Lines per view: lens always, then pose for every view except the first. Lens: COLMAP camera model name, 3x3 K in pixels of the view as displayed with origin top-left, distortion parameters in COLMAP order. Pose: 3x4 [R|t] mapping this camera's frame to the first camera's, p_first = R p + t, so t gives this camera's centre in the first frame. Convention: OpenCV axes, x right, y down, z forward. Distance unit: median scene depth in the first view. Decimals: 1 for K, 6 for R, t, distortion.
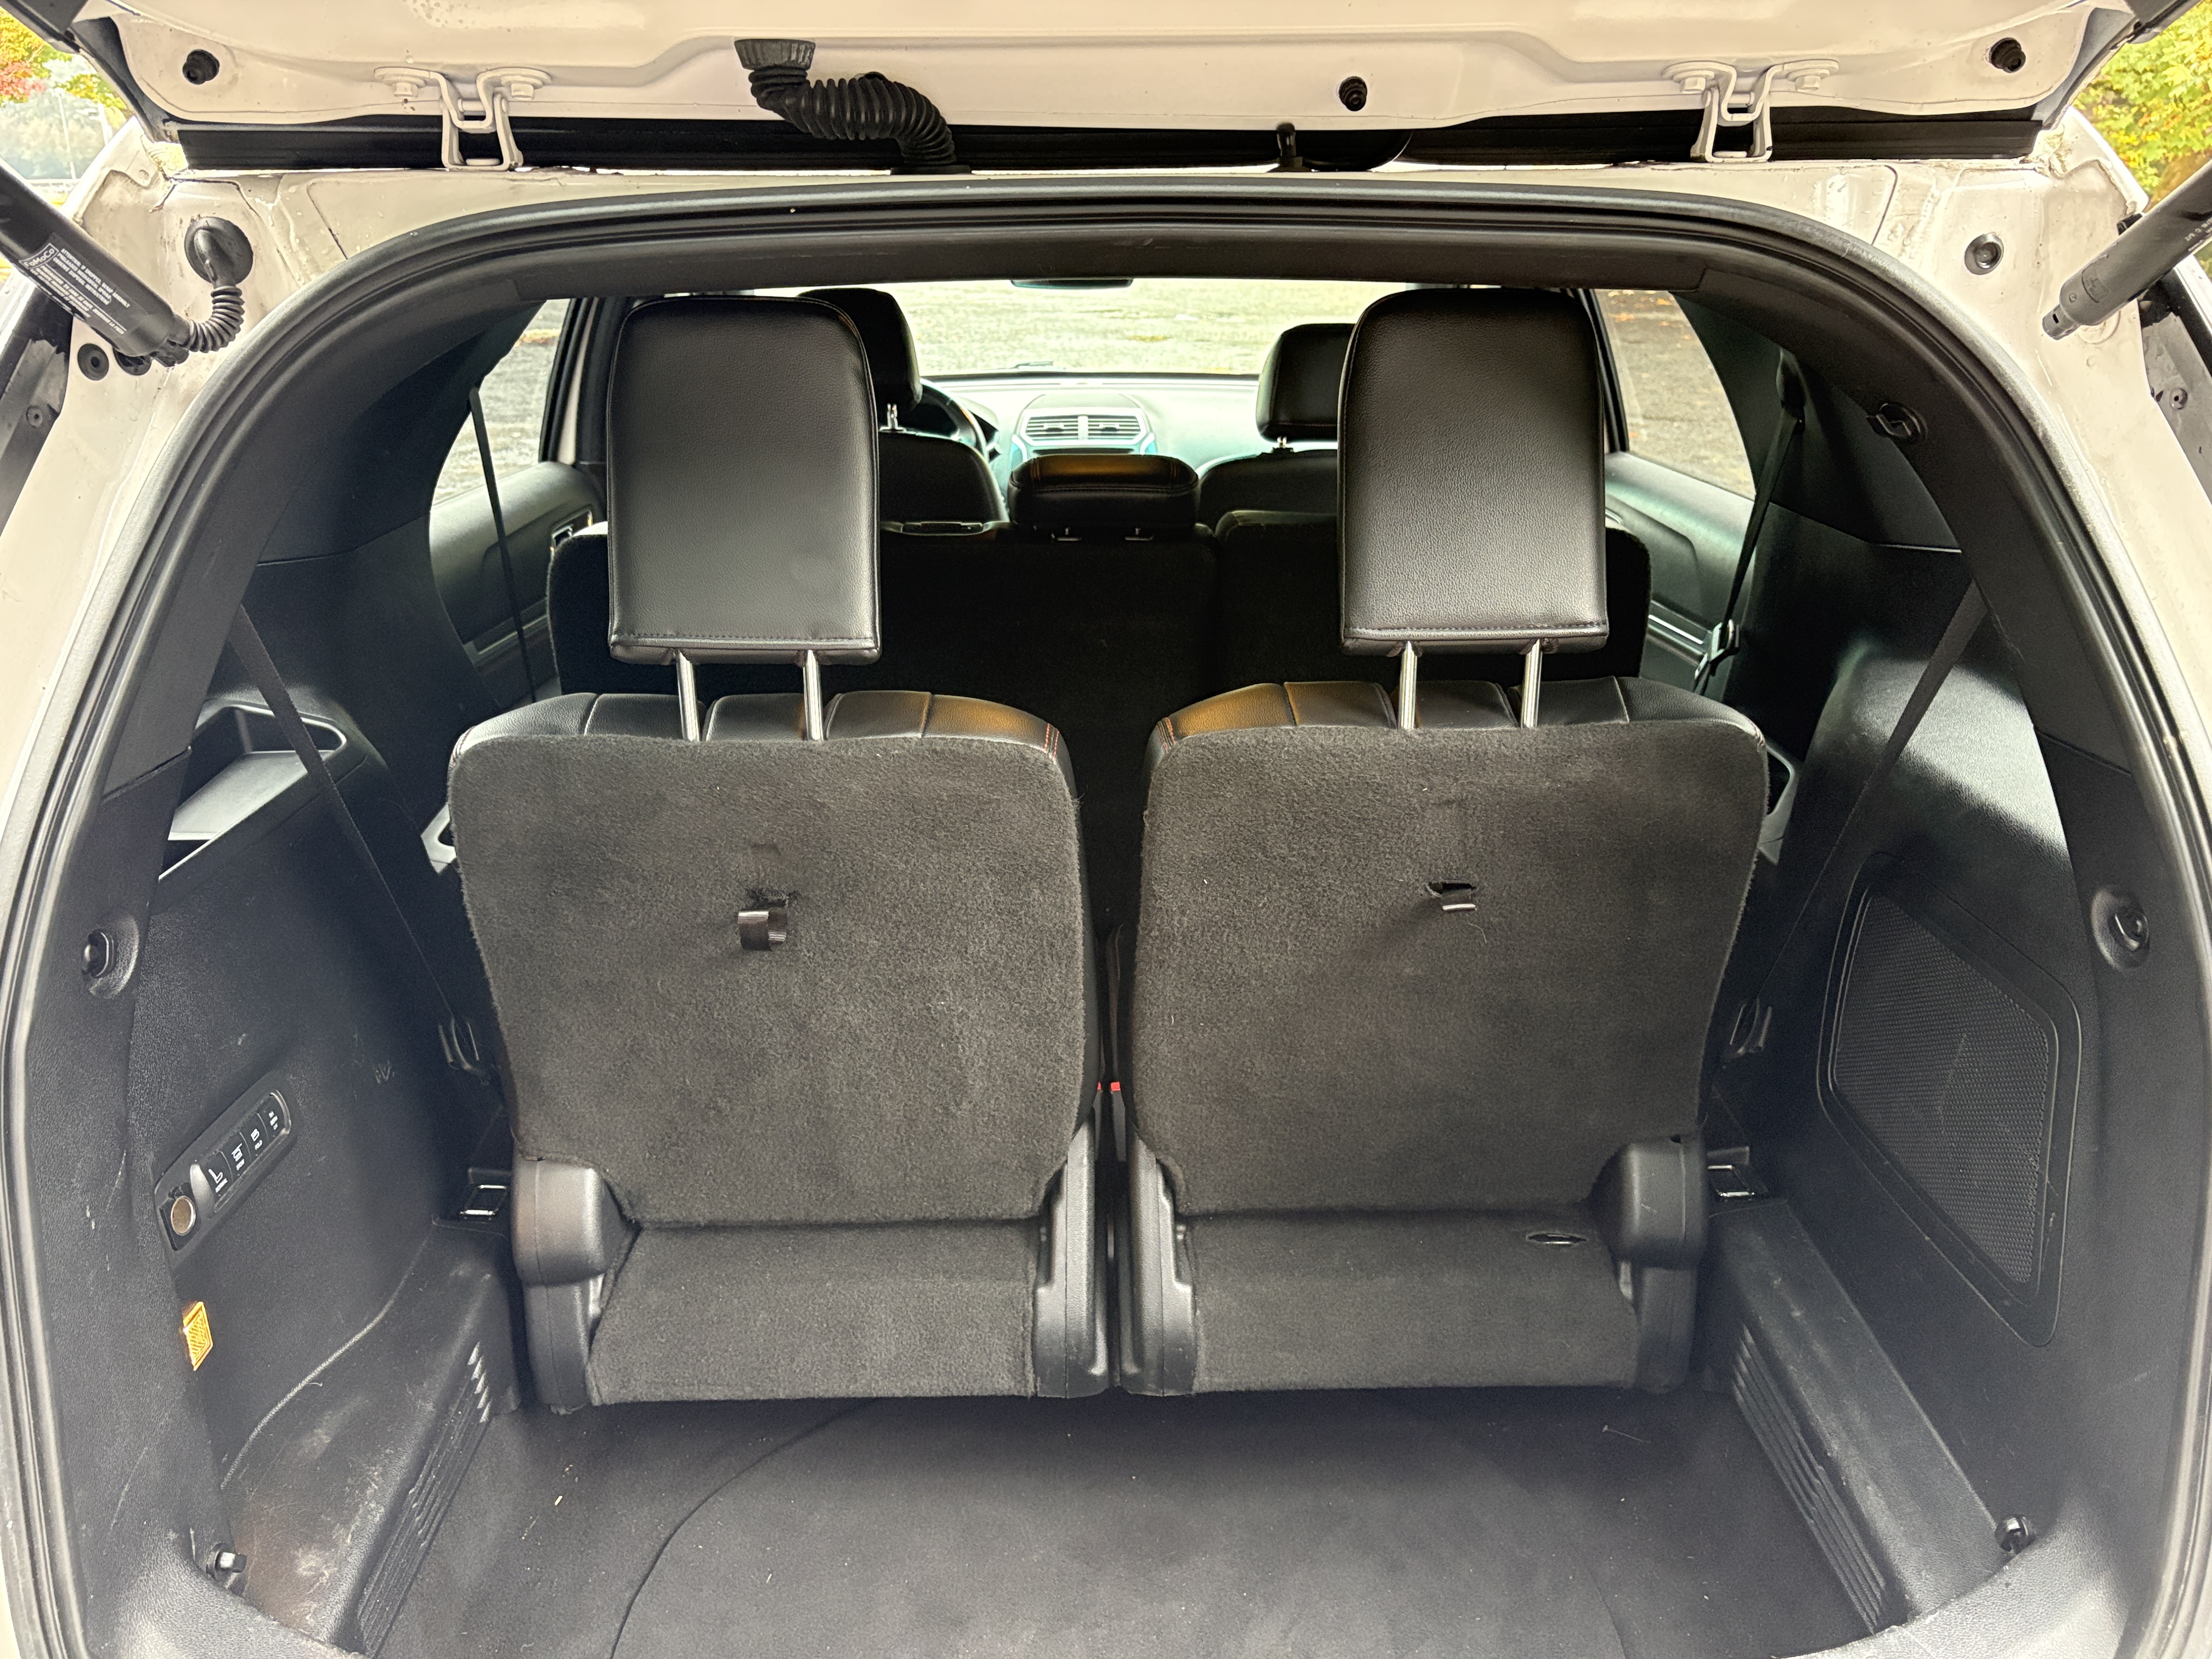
lens RADIAL K [[1706.7, 0, 1113.1], [0, 1706.7, 833.9], [0, 0, 1]] dist [0.092227, -0.104029]
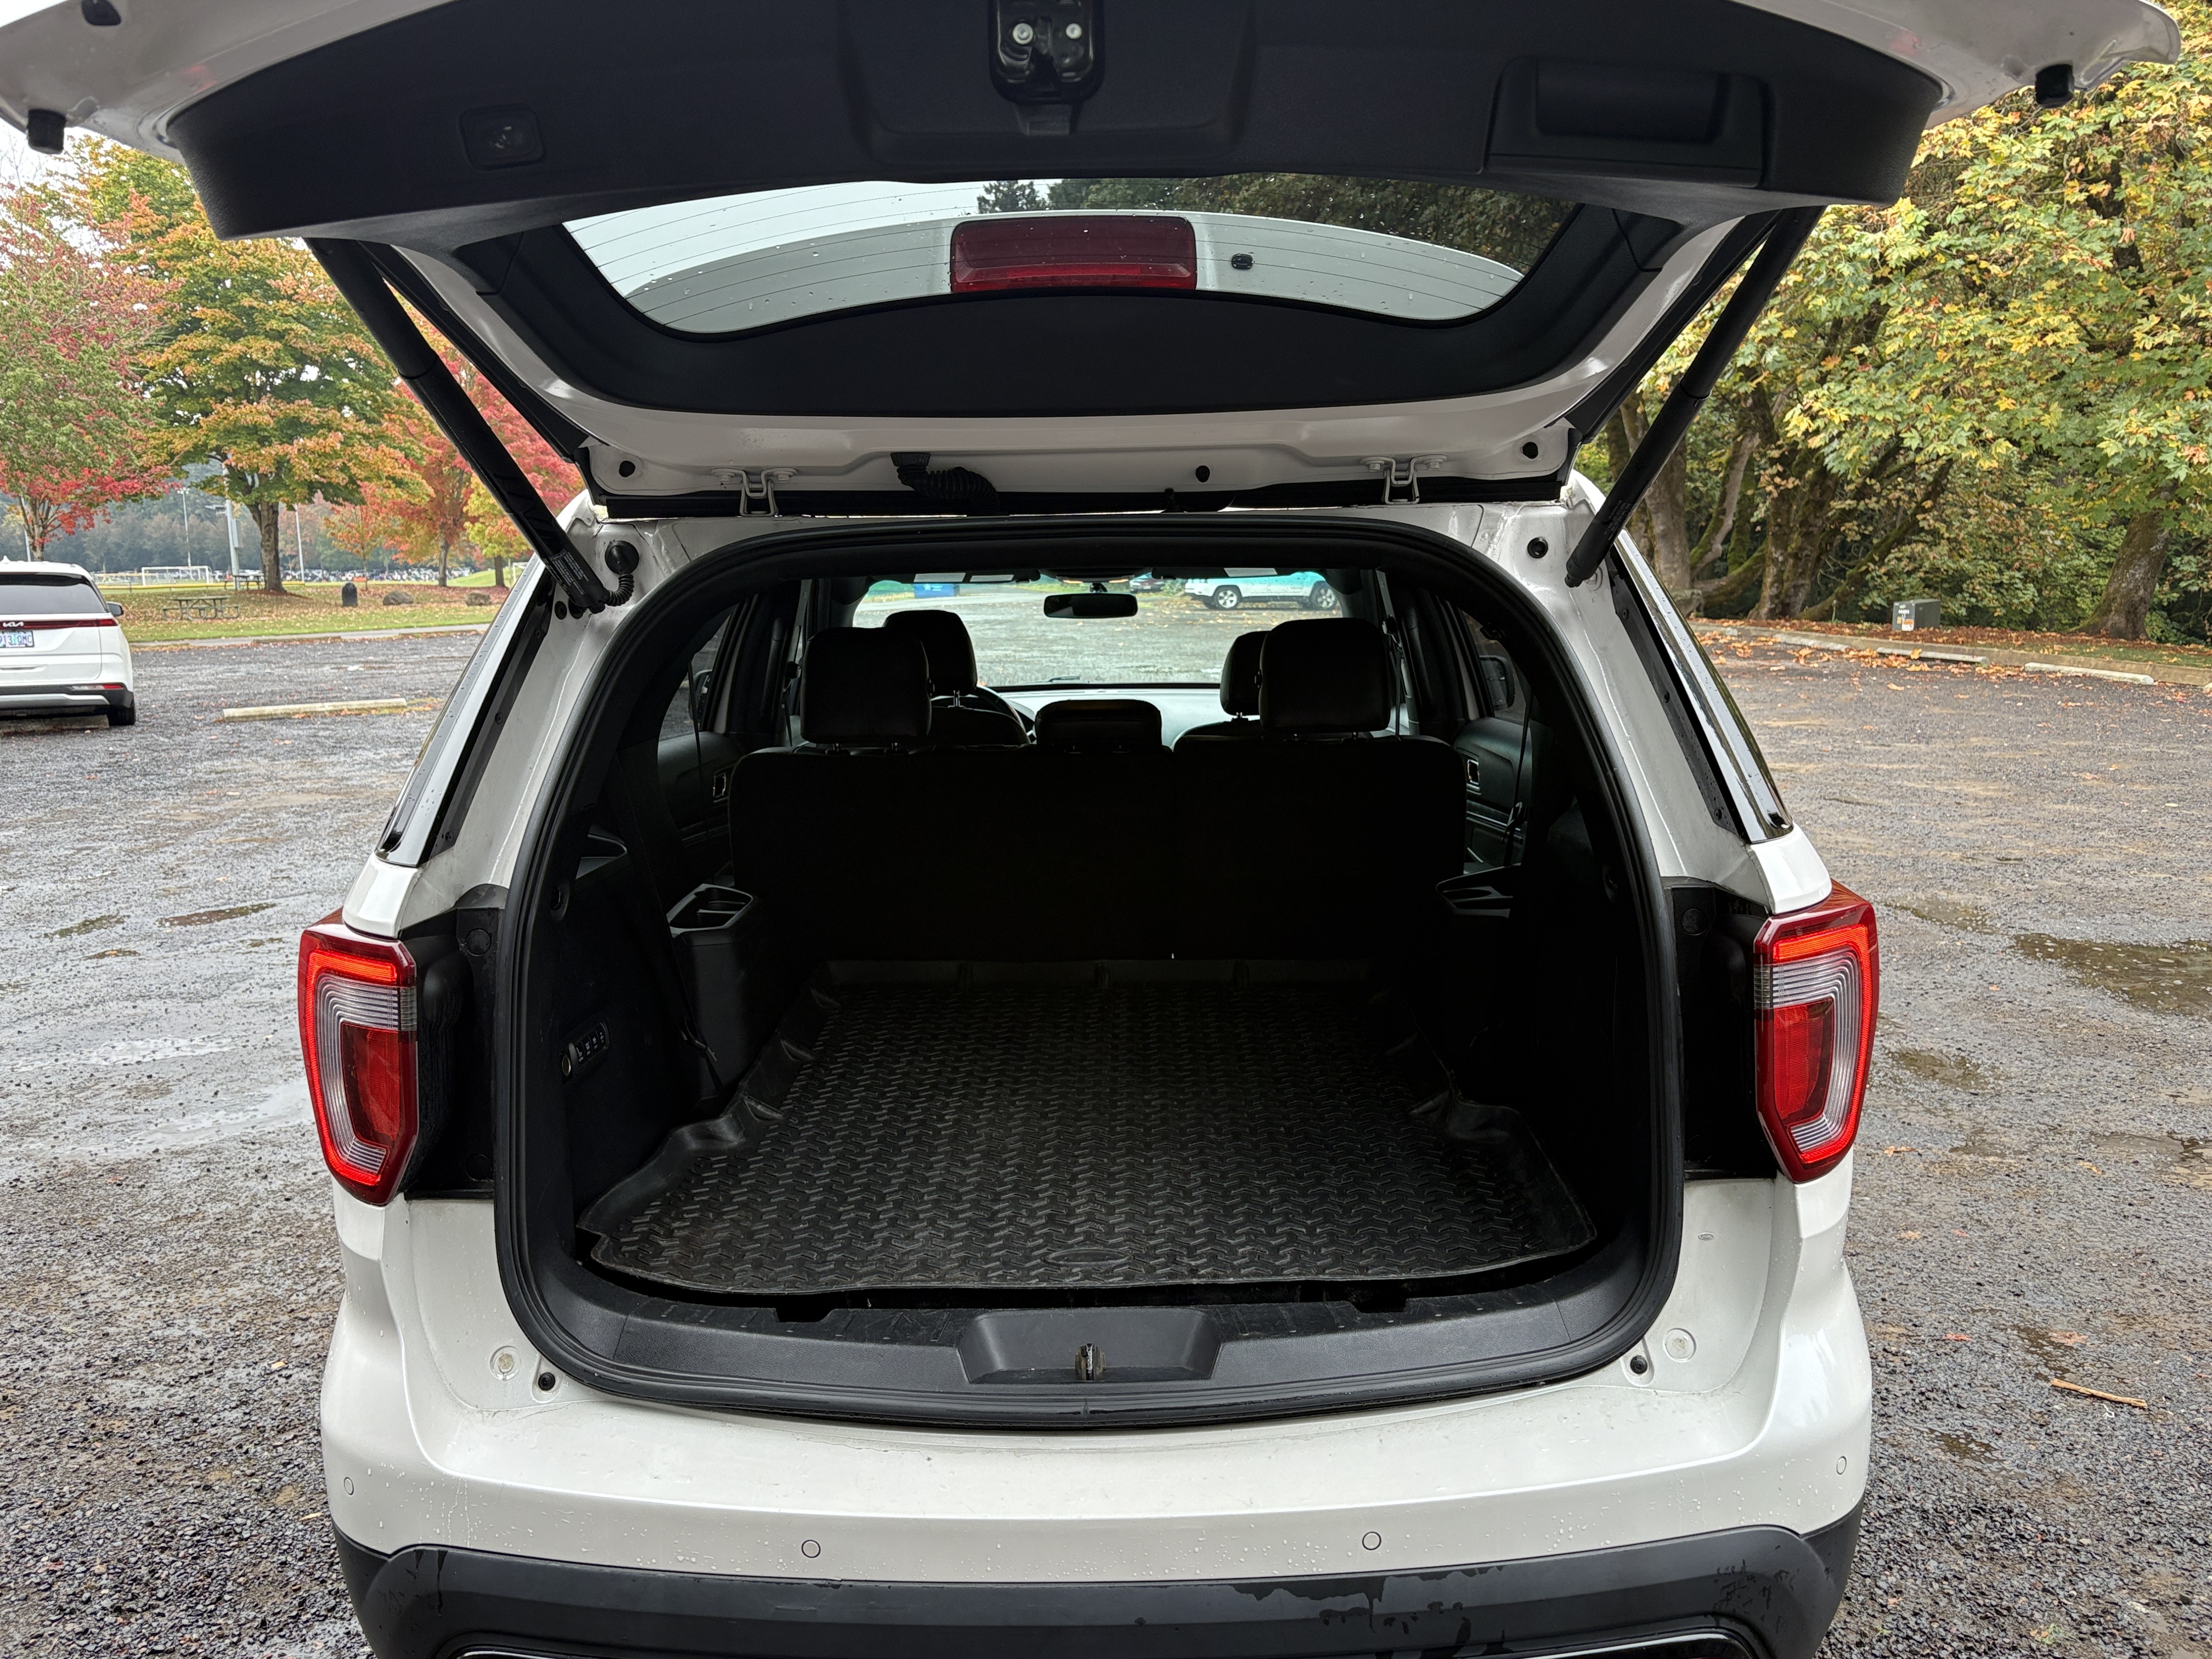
lens RADIAL K [[1706.7, 0, 1113.1], [0, 1706.7, 833.9], [0, 0, 1]] dist [0.092227, -0.104029]
pose [[0.999607, -0.008378, -0.026766, 0.085210], [0.002876, 0.979927, -0.199338, 0.357070], [0.027899, 0.199183, 0.979565, -0.817358]]
